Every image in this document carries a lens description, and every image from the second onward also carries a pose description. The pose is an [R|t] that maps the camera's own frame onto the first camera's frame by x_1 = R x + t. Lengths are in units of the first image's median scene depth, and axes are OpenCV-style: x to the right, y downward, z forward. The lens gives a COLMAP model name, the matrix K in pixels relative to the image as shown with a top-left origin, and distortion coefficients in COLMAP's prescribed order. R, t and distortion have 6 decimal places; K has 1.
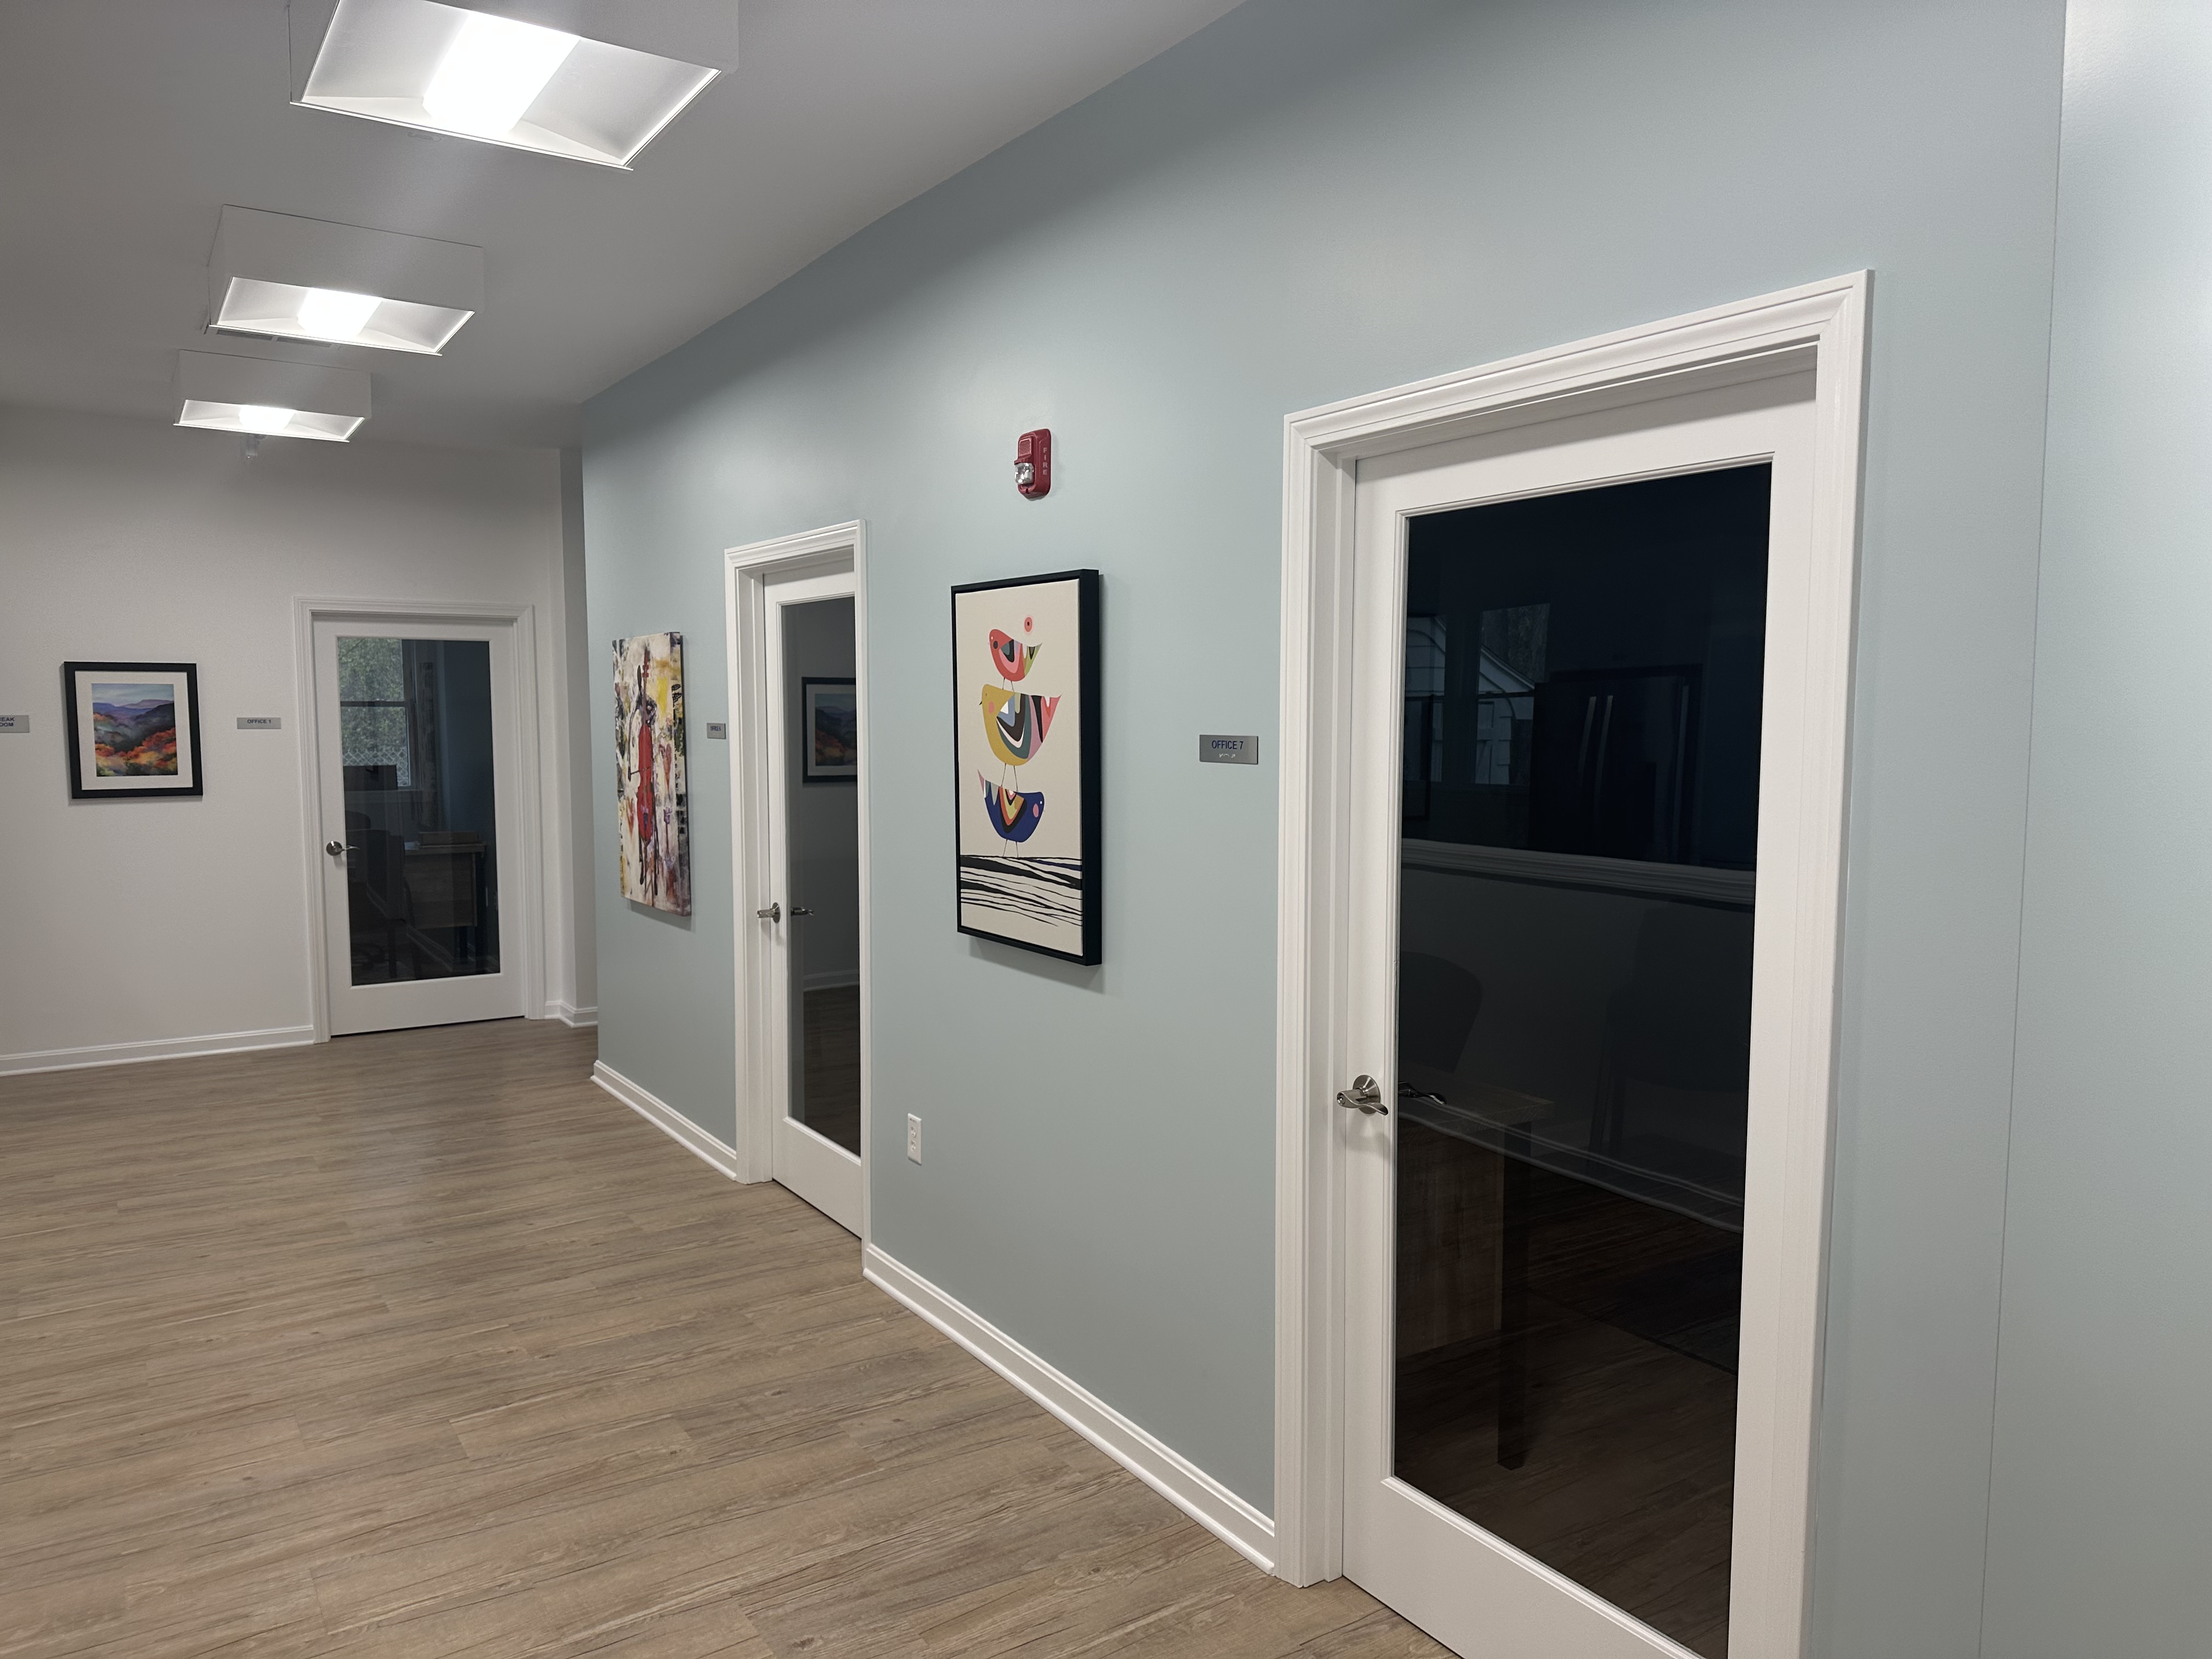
lens RADIAL K [[1546.7, 0, 1109.3], [0, 1546.7, 843.7], [0, 0, 1]] dist [0.053069, -0.072790]
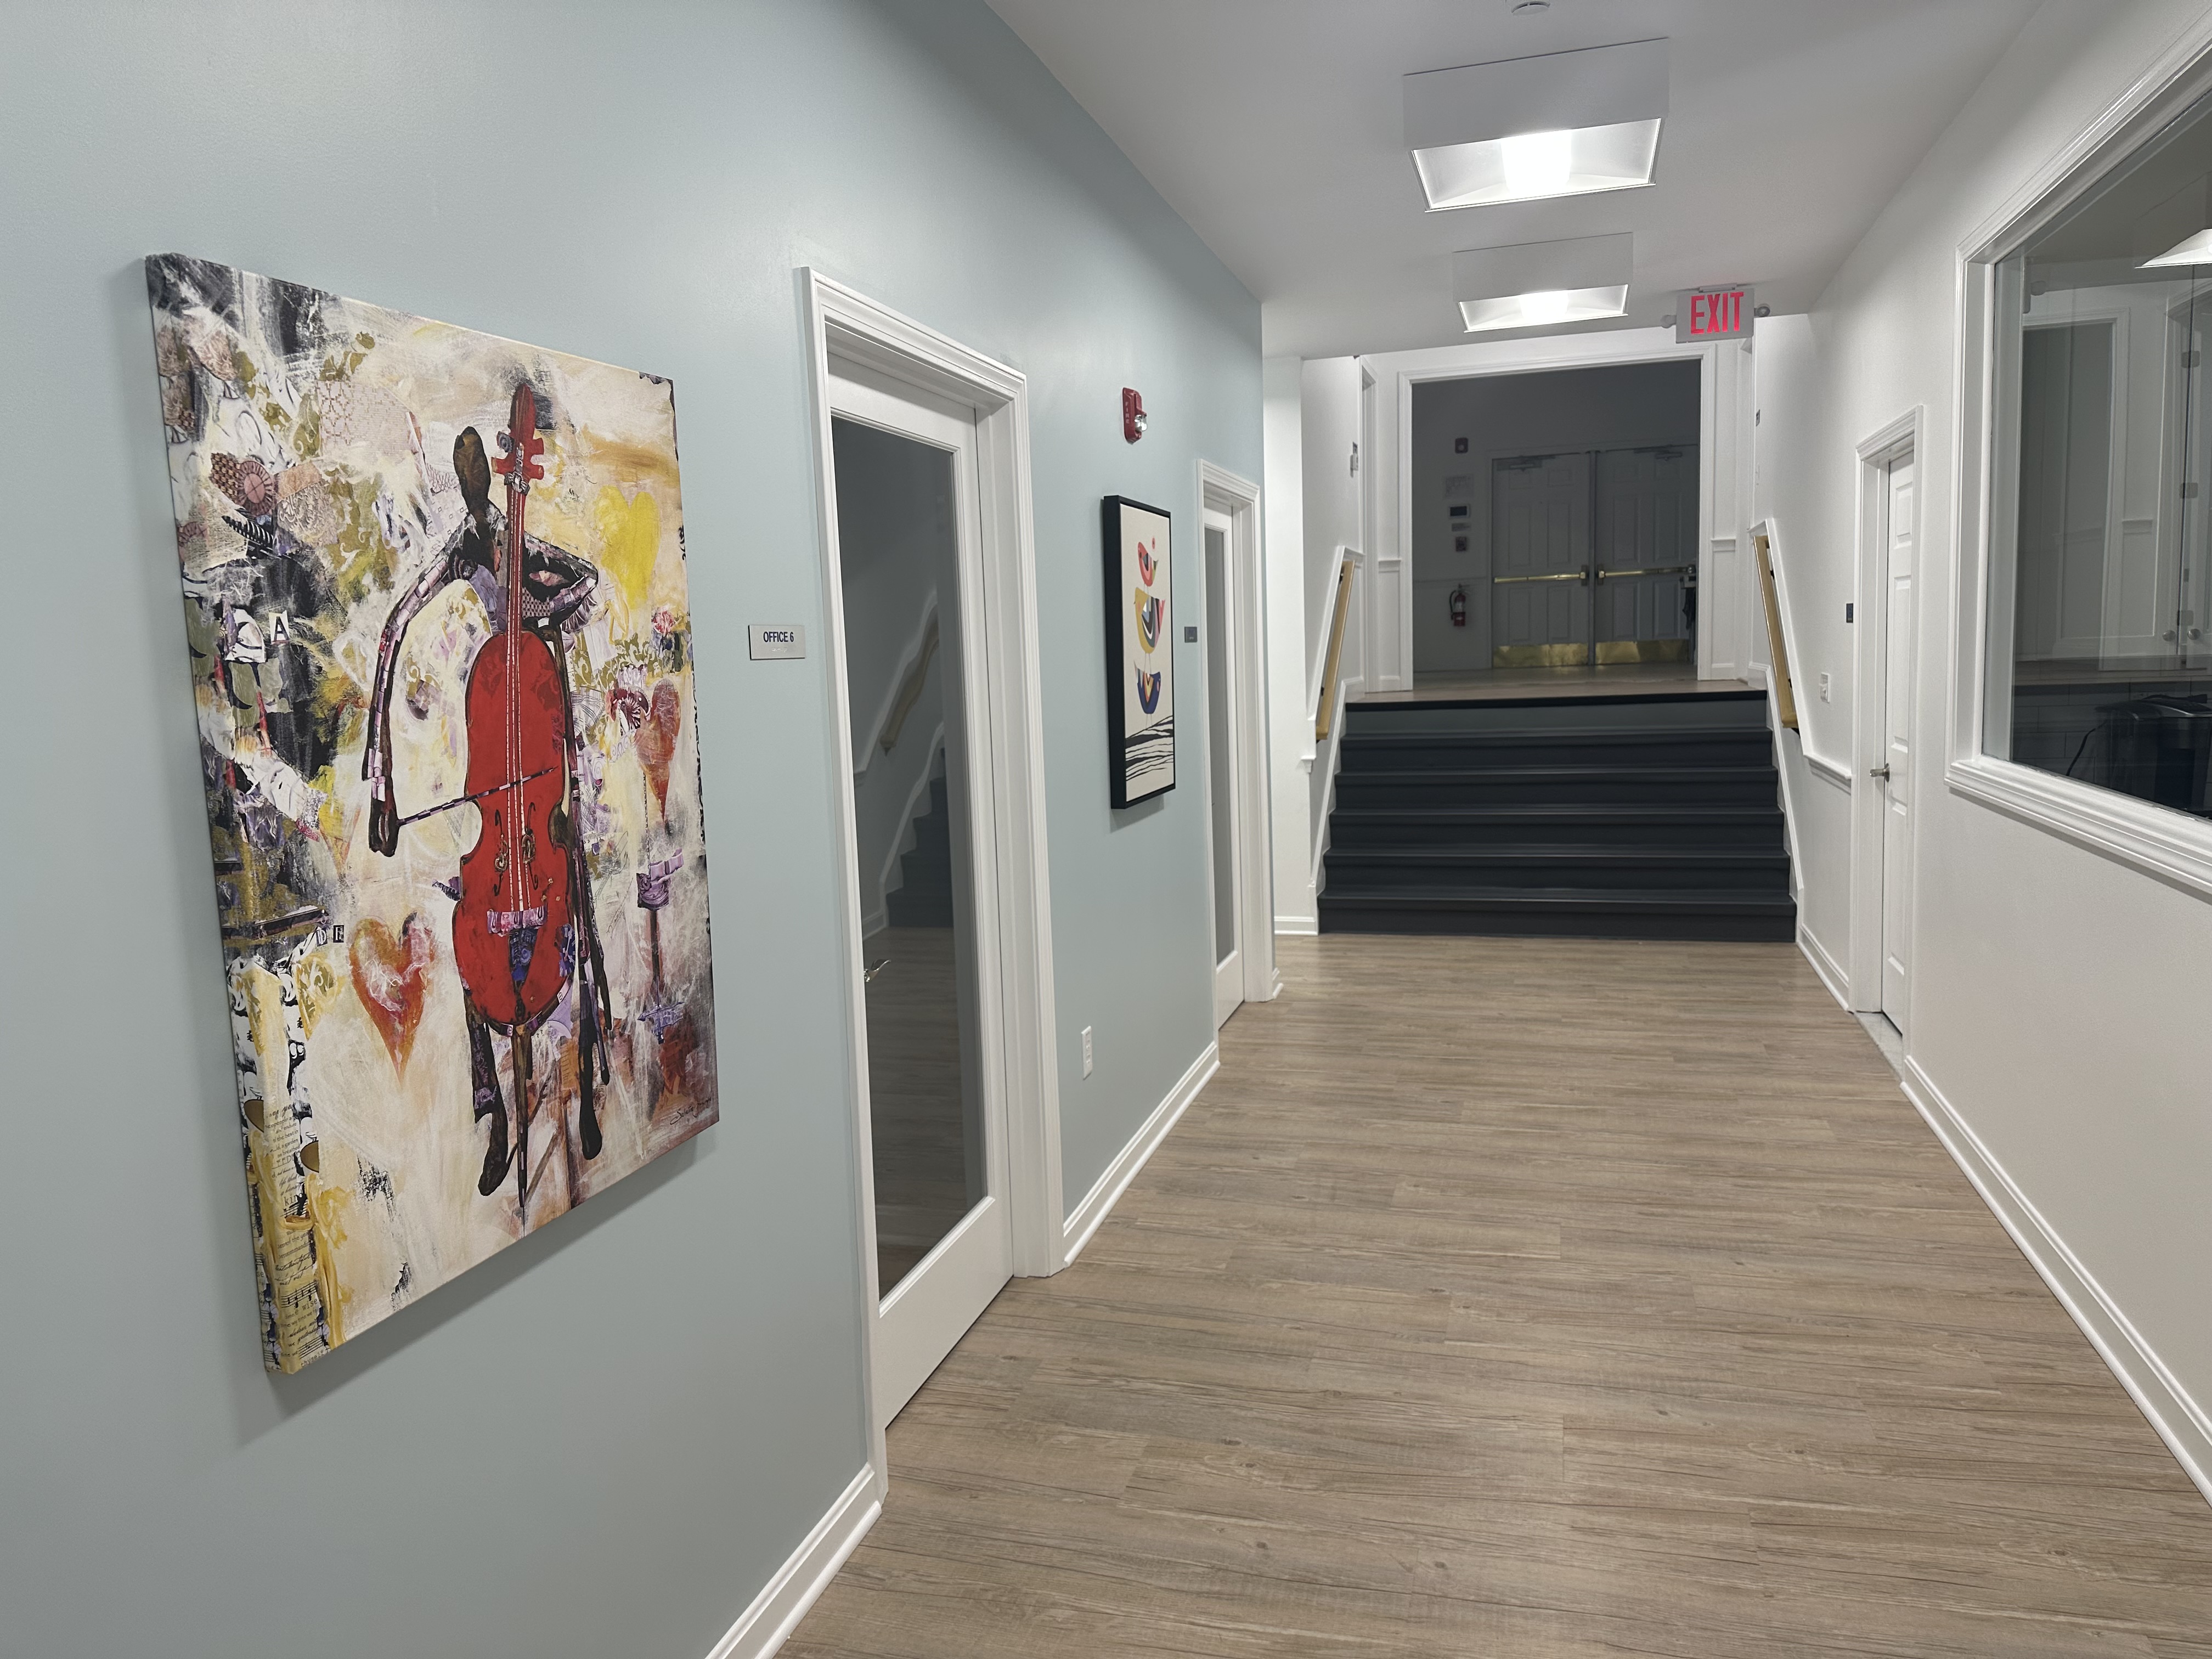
lens RADIAL K [[1546.7, 0, 1102.9], [0, 1546.7, 807.1], [0, 0, 1]] dist [0.053069, -0.072790]
pose [[-0.648759, -0.064418, 0.758263, -0.902435], [0.094056, 0.981983, 0.163897, -0.123184], [-0.755159, 0.177649, -0.631011, 1.659056]]
